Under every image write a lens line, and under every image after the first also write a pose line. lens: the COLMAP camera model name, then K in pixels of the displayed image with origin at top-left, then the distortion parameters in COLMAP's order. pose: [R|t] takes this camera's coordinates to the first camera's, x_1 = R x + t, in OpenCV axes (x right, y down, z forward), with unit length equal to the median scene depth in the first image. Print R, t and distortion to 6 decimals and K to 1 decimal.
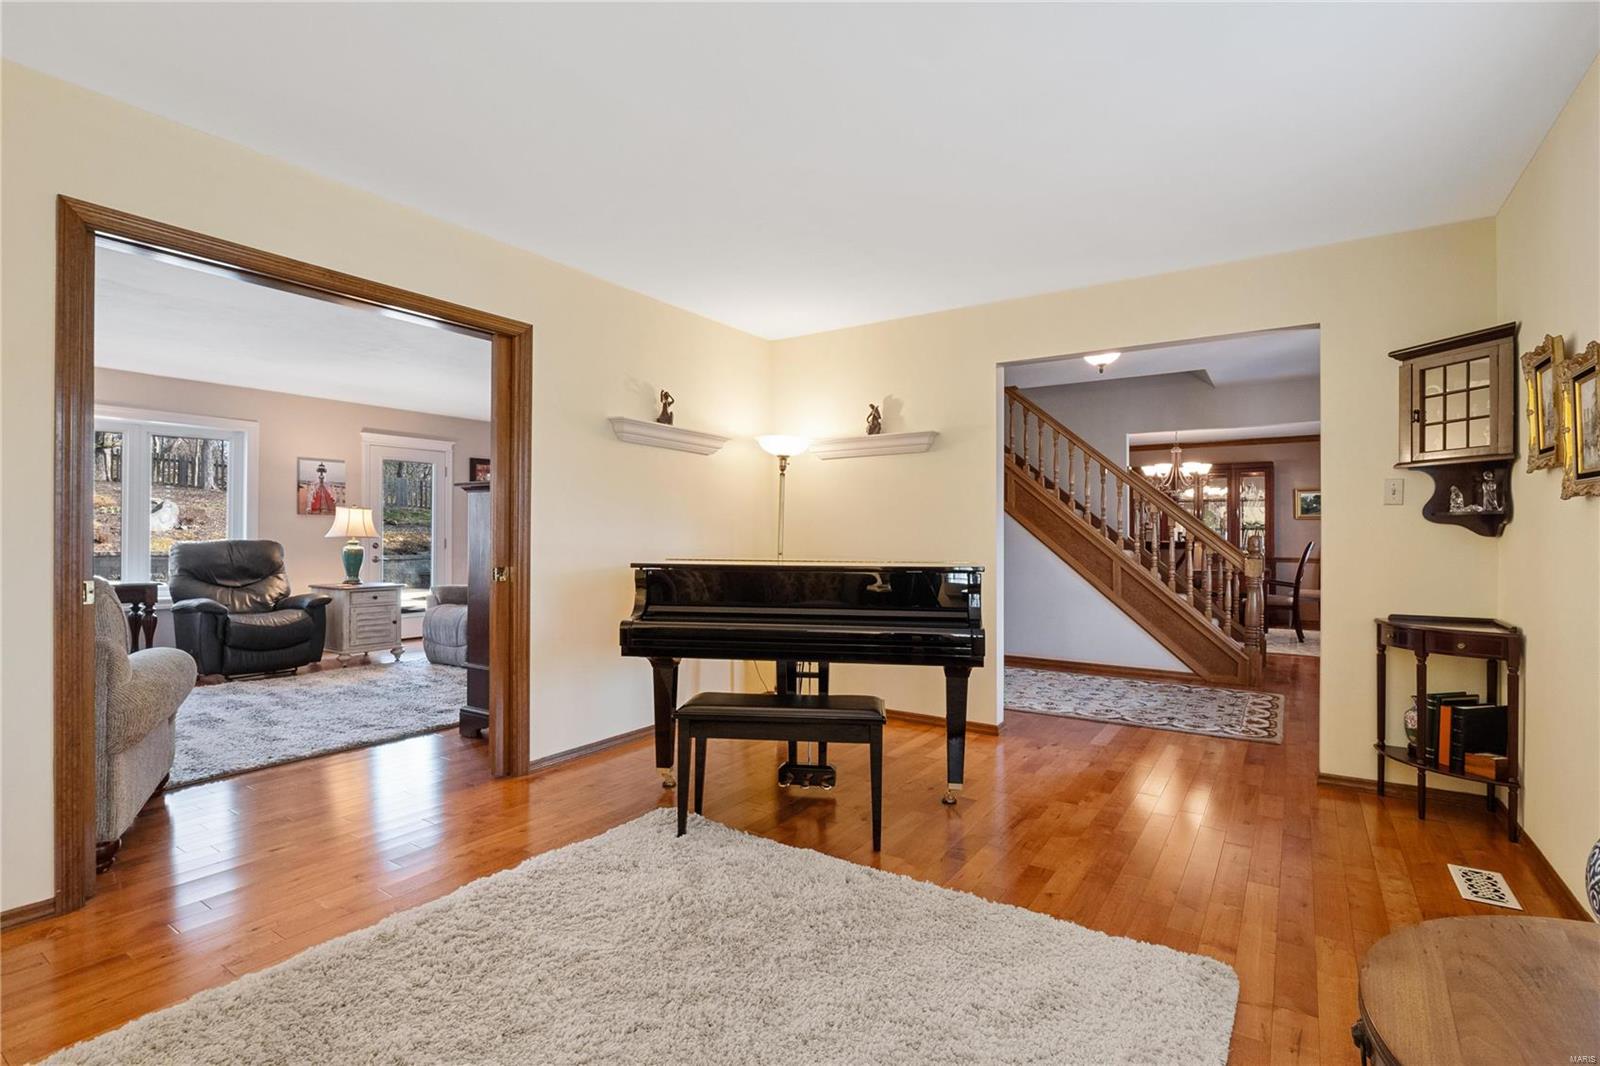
lens RADIAL K [[736.1, 0, 788.7], [0, 736.1, 529.0], [0, 0, 1]] dist [-0.011479, -0.000609]
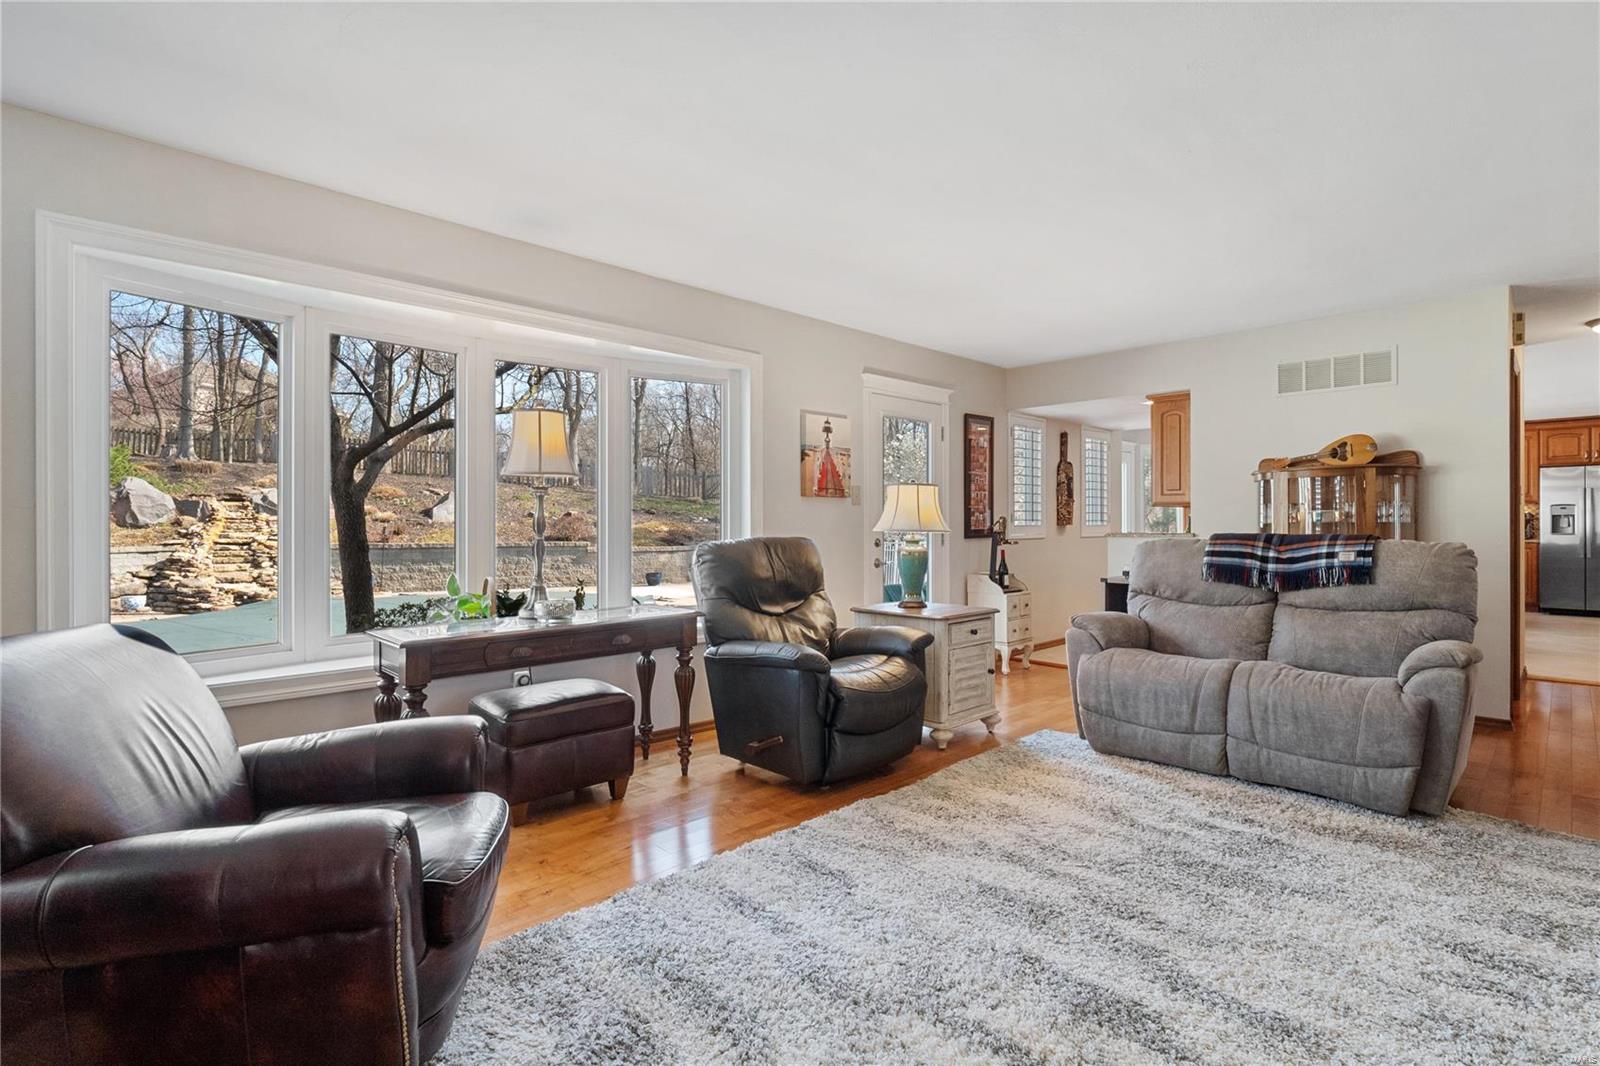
lens RADIAL K [[736.1, 0, 798.0], [0, 736.1, 530.3], [0, 0, 1]] dist [-0.011479, -0.000609]
pose [[0.977734, -0.004849, -0.209792, -0.537436], [0.009025, 0.999780, 0.018955, -0.002552], [0.209653, -0.020426, 0.977562, 0.355242]]
